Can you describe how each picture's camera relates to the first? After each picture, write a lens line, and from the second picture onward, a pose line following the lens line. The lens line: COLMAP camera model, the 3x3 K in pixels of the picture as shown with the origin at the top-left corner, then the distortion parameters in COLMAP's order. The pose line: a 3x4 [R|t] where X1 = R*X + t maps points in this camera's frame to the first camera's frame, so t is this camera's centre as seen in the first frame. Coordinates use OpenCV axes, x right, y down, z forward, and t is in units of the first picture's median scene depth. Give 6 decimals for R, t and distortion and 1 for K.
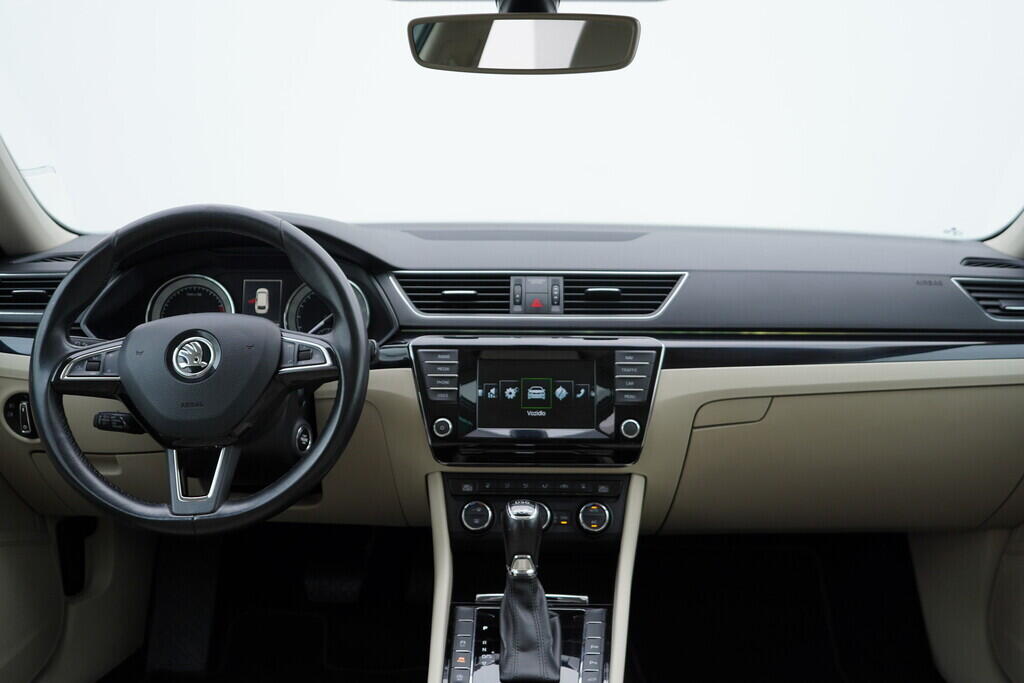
lens RADIAL K [[1100.4, 0, 512.6], [0, 1100.4, 339.3], [0, 0, 1]] dist [0.017240, 0.000000]
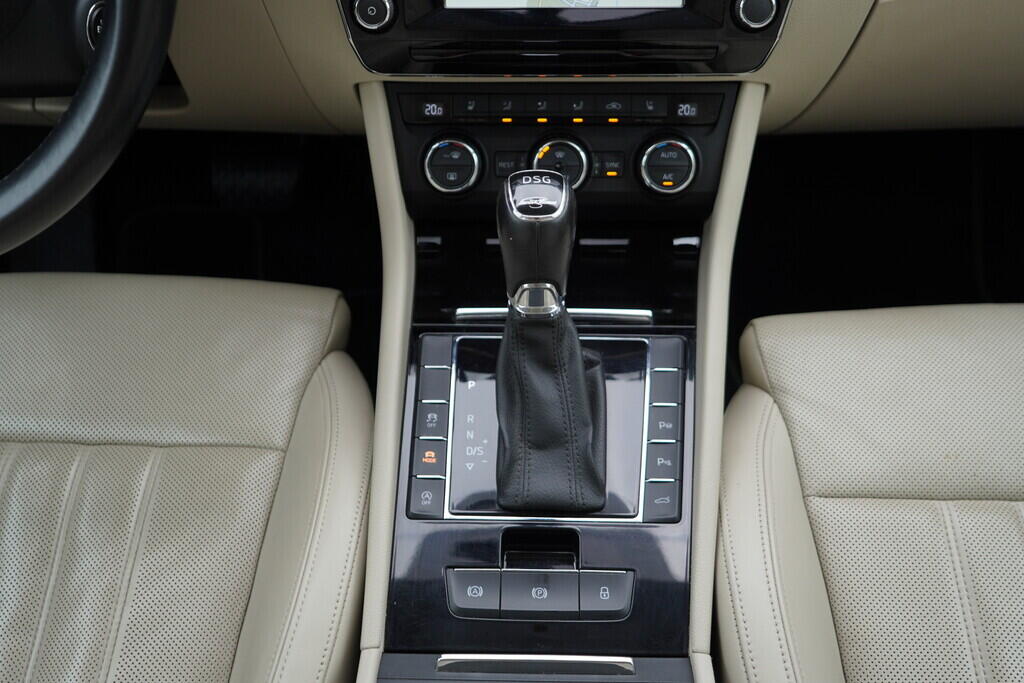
lens RADIAL K [[1100.4, 0, 509.7], [0, 1100.4, 345.6], [0, 0, 1]] dist [0.017240, 0.000000]
pose [[0.999859, -0.009472, -0.013847, 0.002622], [0.015192, 0.861394, 0.507710, -0.040178], [0.007119, -0.507849, 0.861417, 0.502155]]
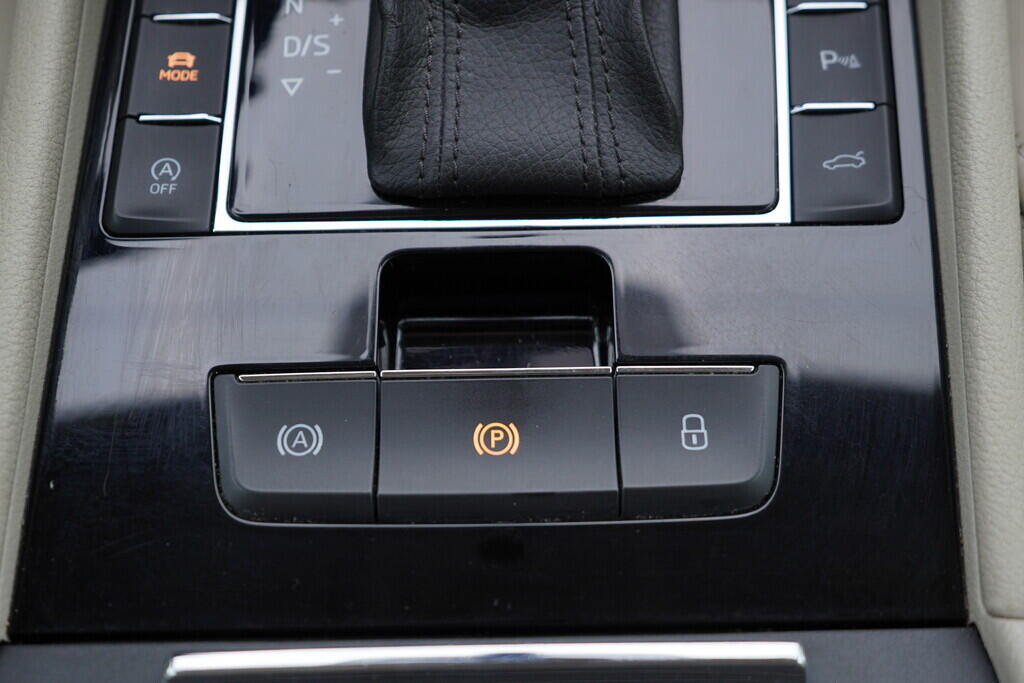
lens RADIAL K [[1100.4, 0, 514.3], [0, 1100.4, 339.9], [0, 0, 1]] dist [0.017240, 0.000000]
pose [[0.999210, -0.039145, 0.006909, 0.010015], [0.024885, 0.751556, 0.659199, 0.182179], [-0.030996, -0.658506, 0.751937, 0.751856]]
